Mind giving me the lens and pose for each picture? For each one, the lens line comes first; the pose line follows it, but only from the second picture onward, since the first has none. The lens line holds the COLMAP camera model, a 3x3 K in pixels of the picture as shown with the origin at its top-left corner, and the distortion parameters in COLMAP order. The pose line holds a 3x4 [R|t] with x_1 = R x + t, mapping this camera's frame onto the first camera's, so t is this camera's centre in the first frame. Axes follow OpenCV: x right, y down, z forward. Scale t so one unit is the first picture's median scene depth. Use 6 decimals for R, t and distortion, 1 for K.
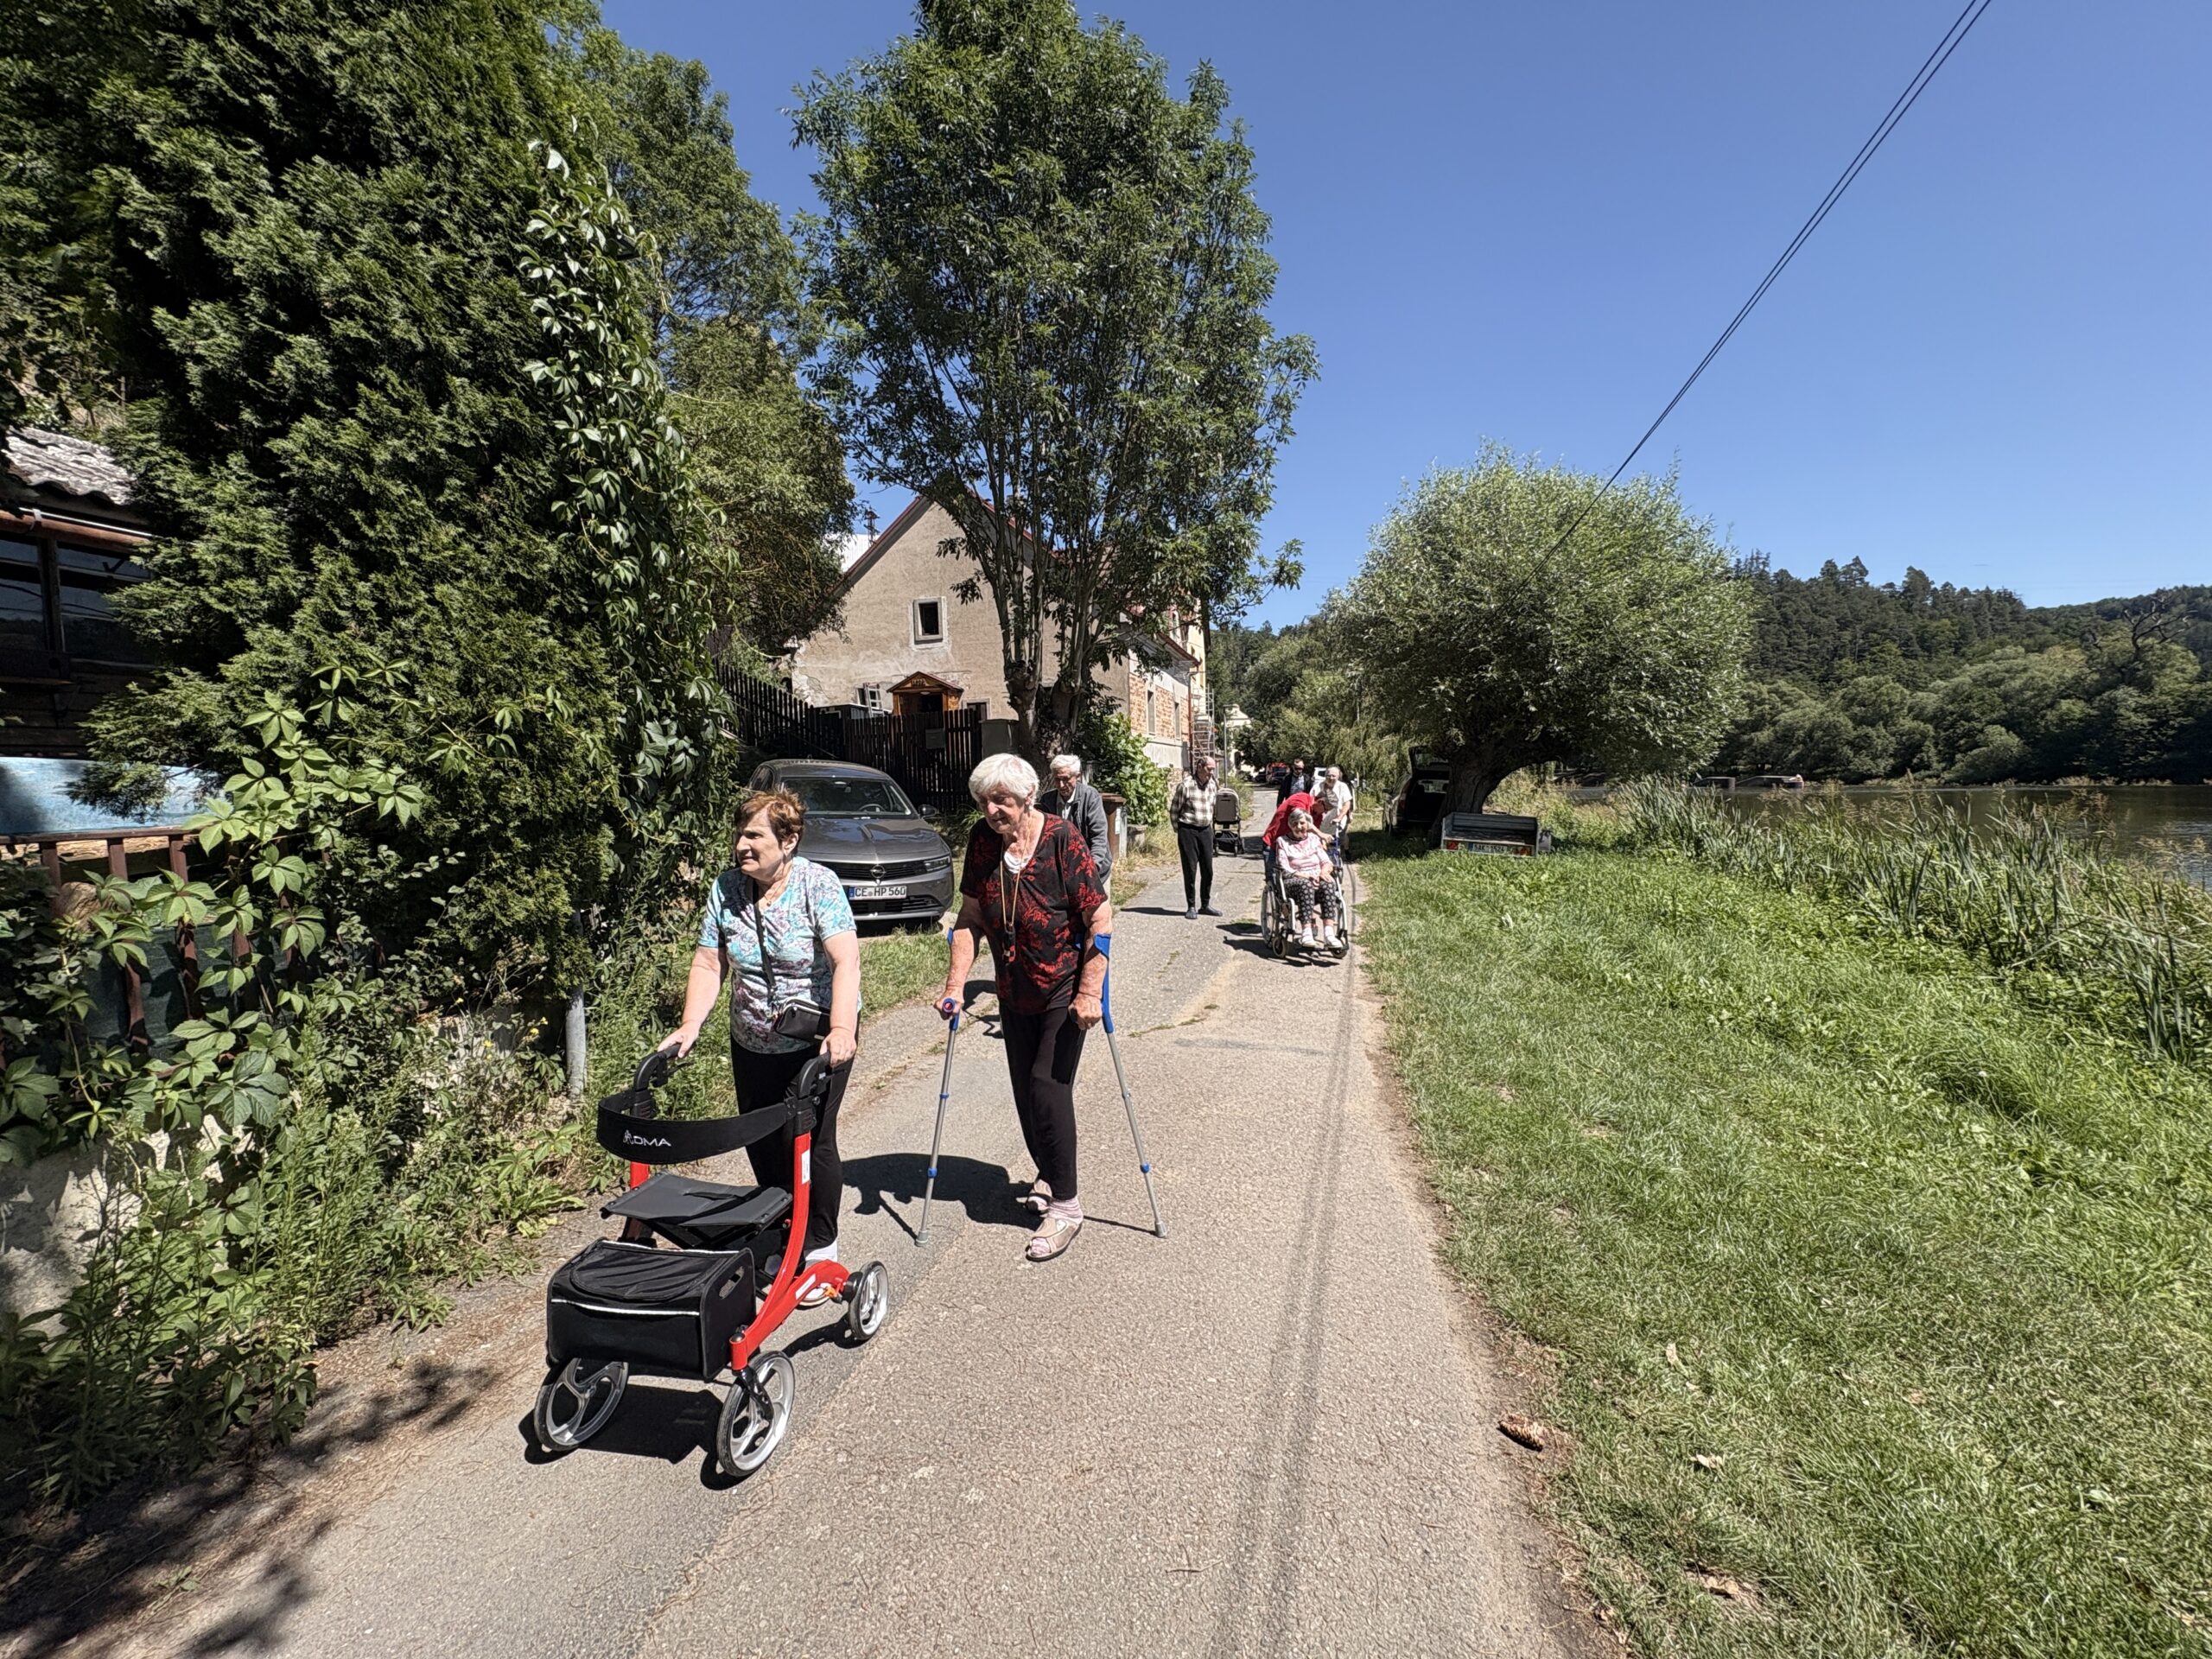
lens RADIAL K [[885.9, 0, 1105.6], [0, 885.9, 827.9], [0, 0, 1]] dist [0.000997, 0.000009]
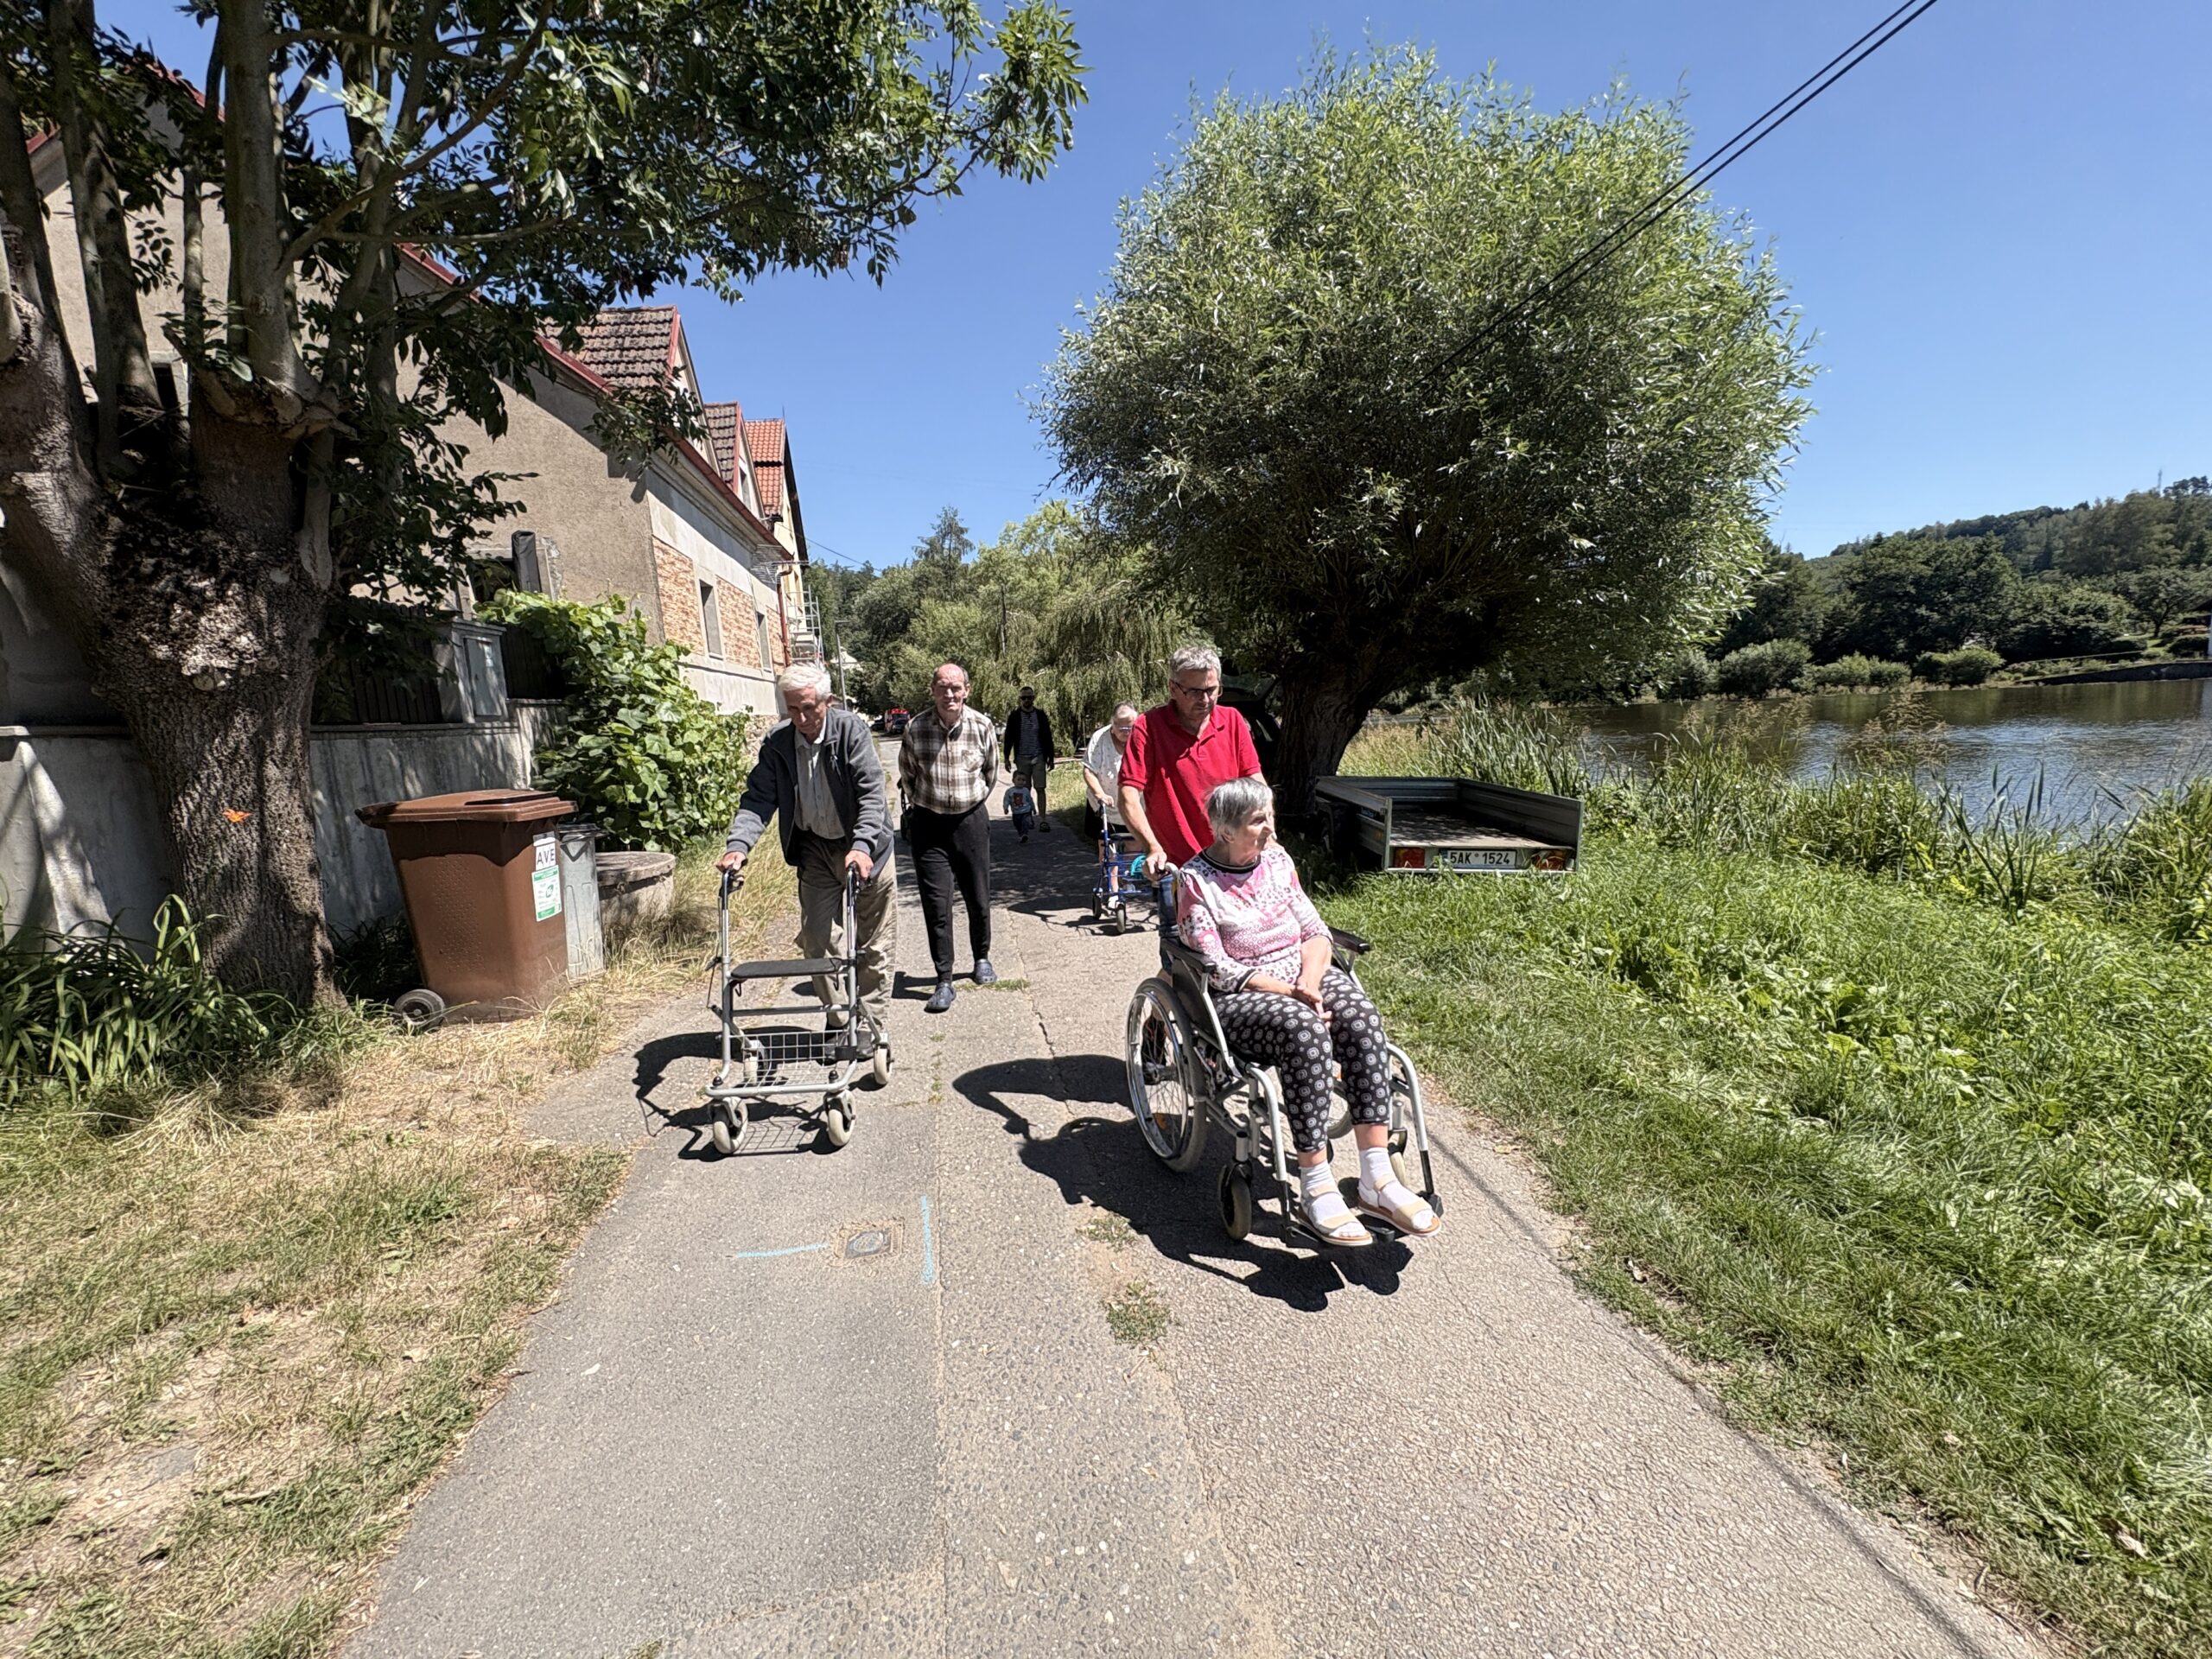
lens RADIAL K [[885.9, 0, 1110.9], [0, 885.9, 835.9], [0, 0, 1]] dist [0.000997, 0.000009]
pose [[0.907054, -0.085124, 0.412320, 0.013684], [0.057110, 0.995172, 0.079820, -0.006690], [-0.417124, -0.048854, 0.907536, 0.124572]]
